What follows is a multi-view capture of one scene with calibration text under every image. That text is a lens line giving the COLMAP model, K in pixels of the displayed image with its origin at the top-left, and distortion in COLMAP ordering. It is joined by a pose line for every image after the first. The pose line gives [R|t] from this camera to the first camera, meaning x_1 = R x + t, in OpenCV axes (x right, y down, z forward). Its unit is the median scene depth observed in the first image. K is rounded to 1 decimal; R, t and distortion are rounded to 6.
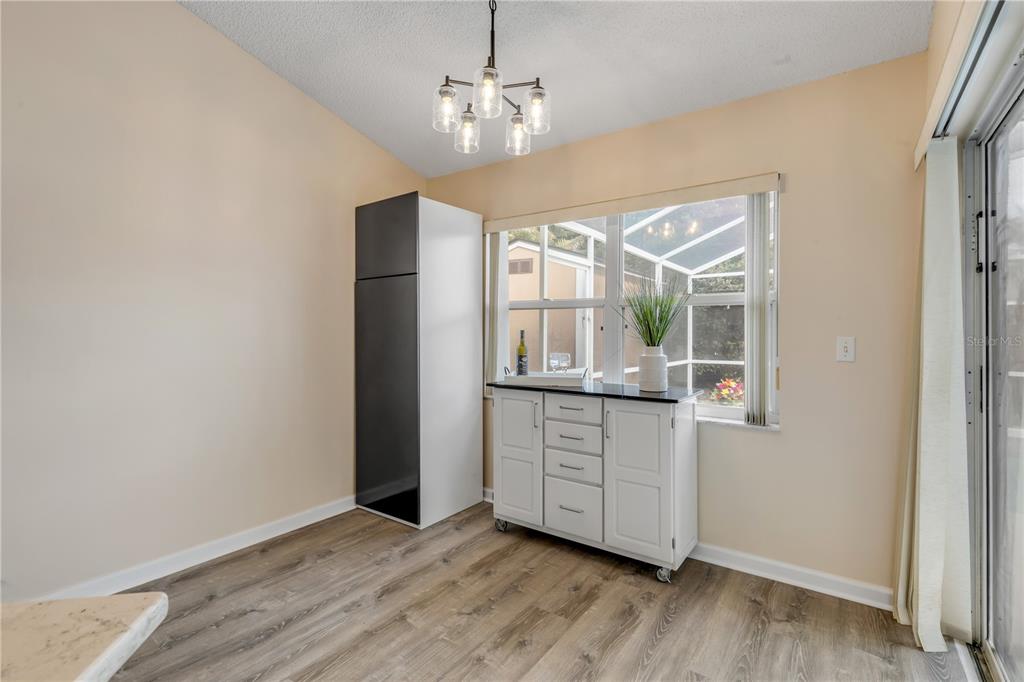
lens RADIAL K [[472.7, 0, 512.4], [0, 472.7, 330.8], [0, 0, 1]] dist [0.004897, -0.000141]
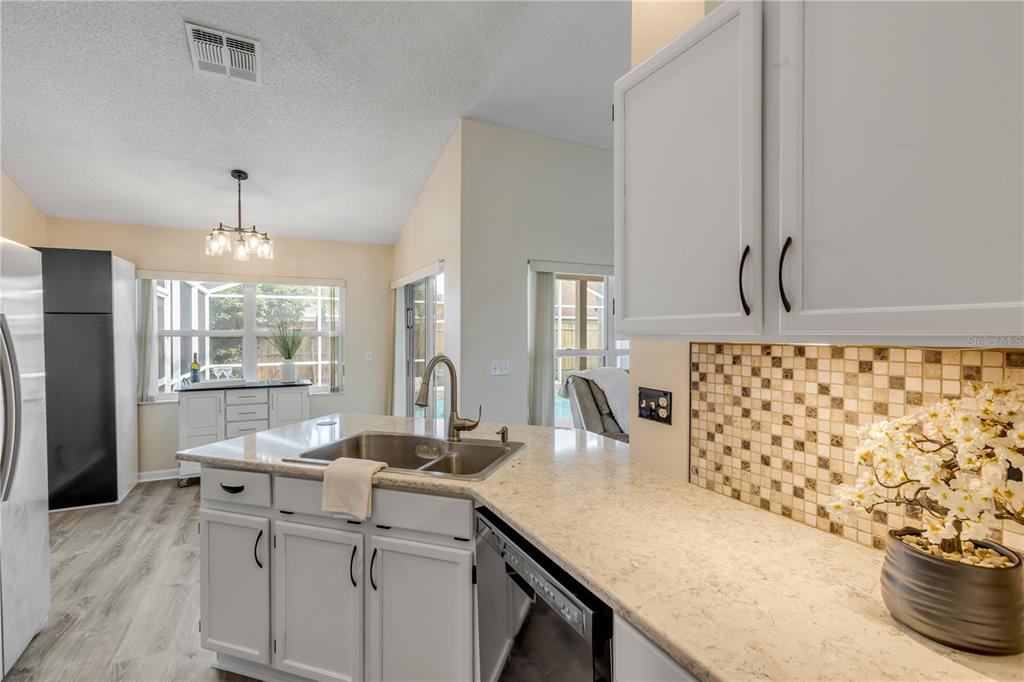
lens RADIAL K [[472.7, 0, 515.9], [0, 472.7, 334.3], [0, 0, 1]] dist [0.004897, -0.000141]
pose [[0.460593, -0.007616, 0.887579, -0.957499], [0.000338, 0.999965, 0.008405, -0.081482], [-0.887611, -0.003571, 0.460579, -0.689831]]
